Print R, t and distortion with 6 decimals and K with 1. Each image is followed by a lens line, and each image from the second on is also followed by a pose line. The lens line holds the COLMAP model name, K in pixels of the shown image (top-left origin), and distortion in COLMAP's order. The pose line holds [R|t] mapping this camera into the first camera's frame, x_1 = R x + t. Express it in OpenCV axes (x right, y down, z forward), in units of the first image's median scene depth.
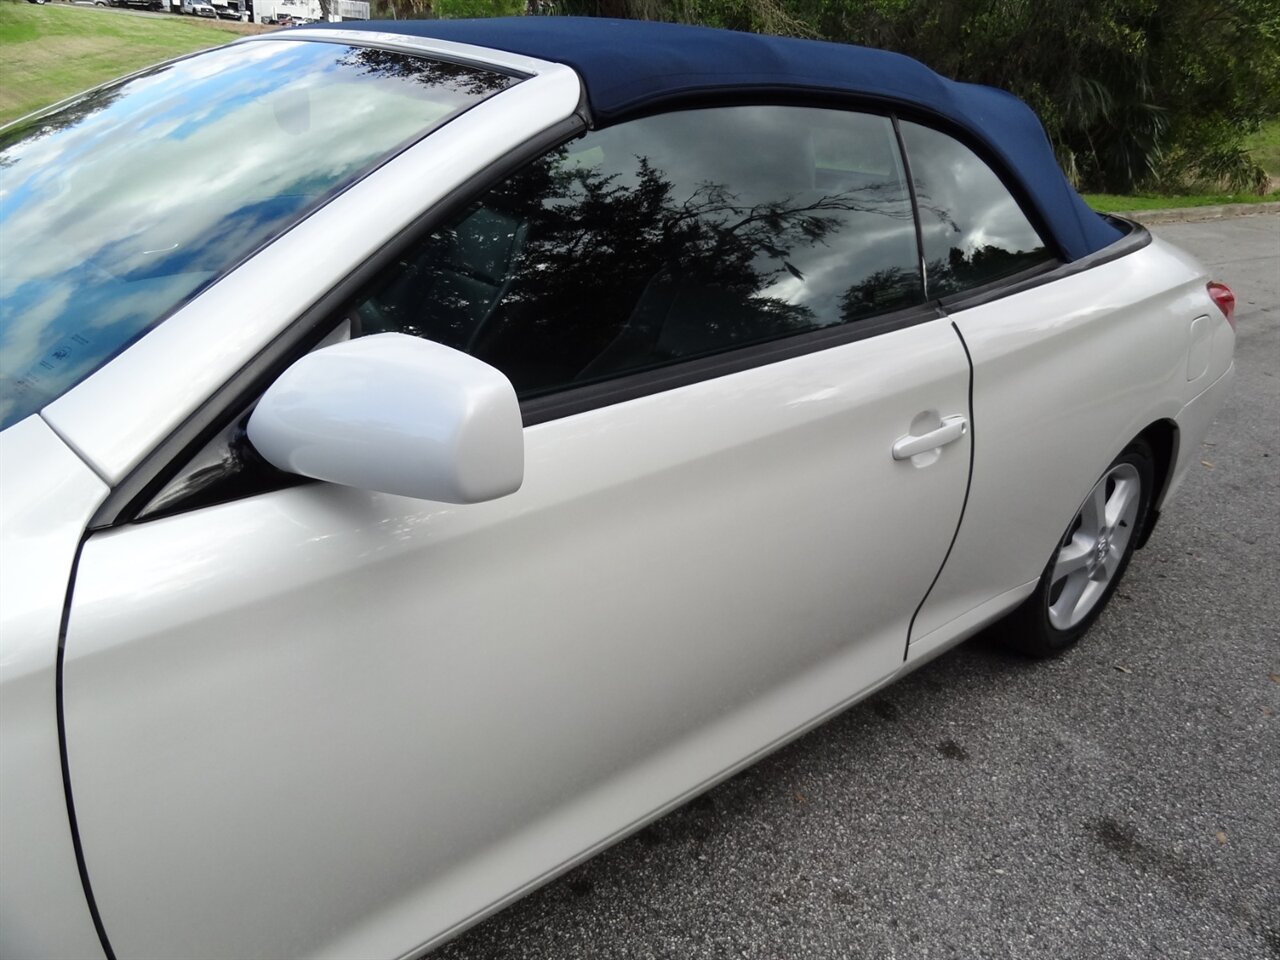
lens RADIAL K [[899.1, 0, 642.5], [0, 899.1, 483.3], [0, 0, 1]] dist [0.004426, -0.004256]
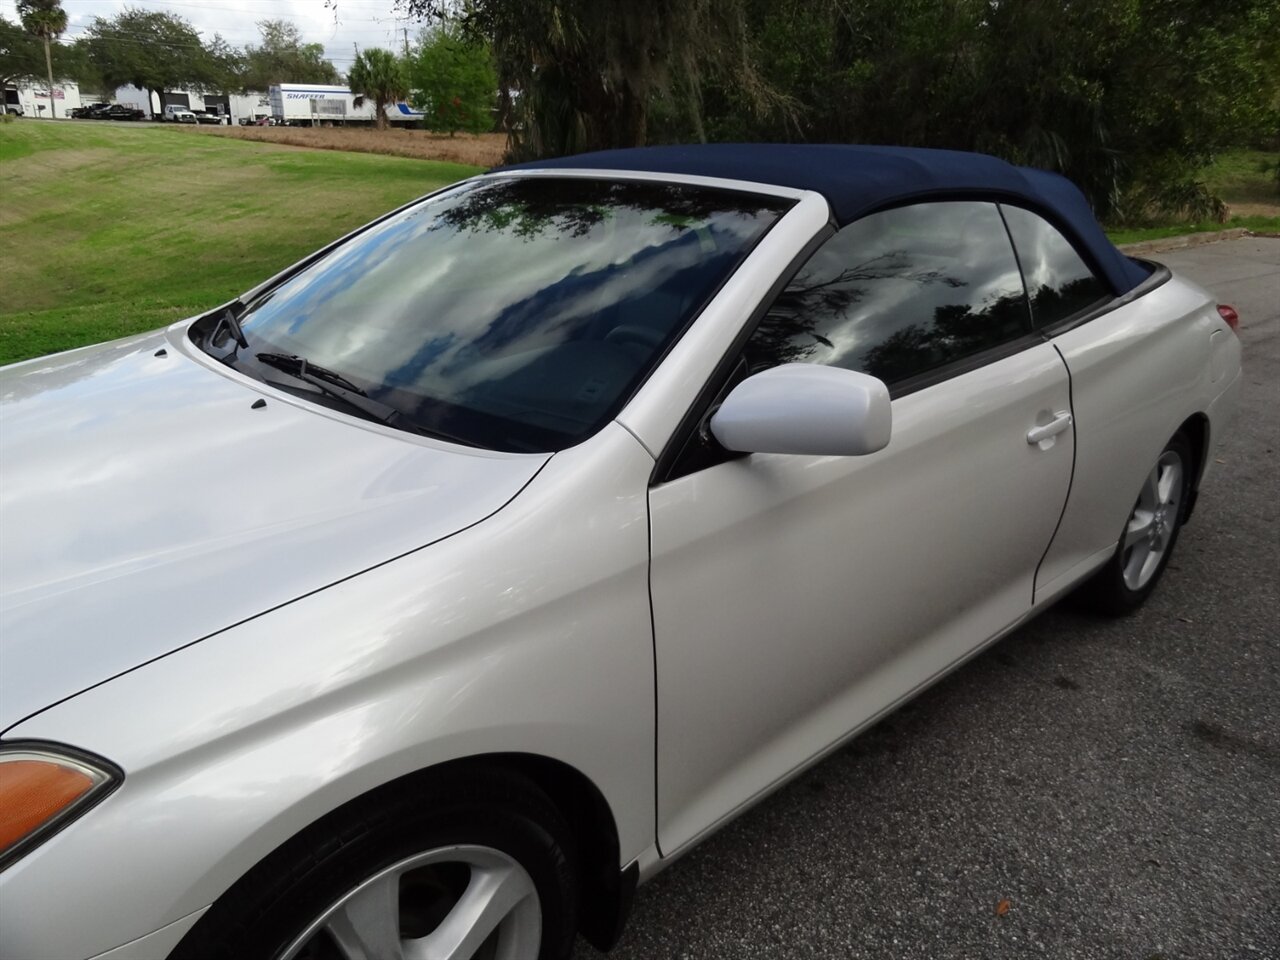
lens RADIAL K [[899.6, 0, 640.0], [0, 899.6, 480.0], [0, 0, 1]] dist [0.000201, 0.000333]
pose [[0.997450, -0.070653, 0.010123, -0.200263], [0.071195, 0.994942, -0.070867, 0.050425], [-0.005065, 0.071407, 0.997434, -0.224858]]
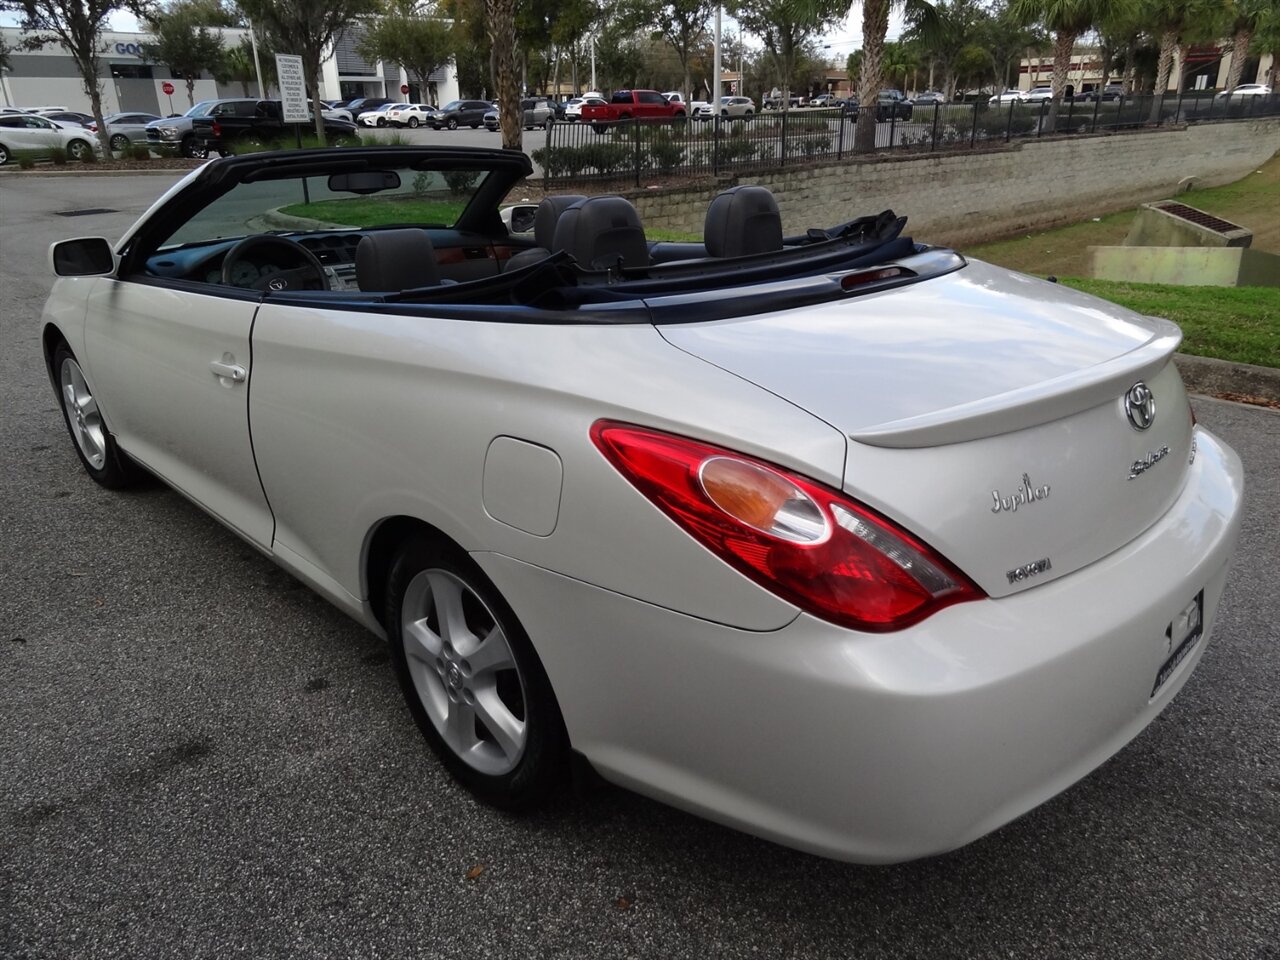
lens RADIAL K [[895.9, 0, 643.1], [0, 895.9, 481.6], [0, 0, 1]] dist [0.000552, -0.000888]
pose [[0.076993, 0.283460, -0.955889, 1.194510], [-0.390209, 0.890826, 0.232736, -0.324937], [0.917502, 0.355077, 0.179195, 0.900921]]
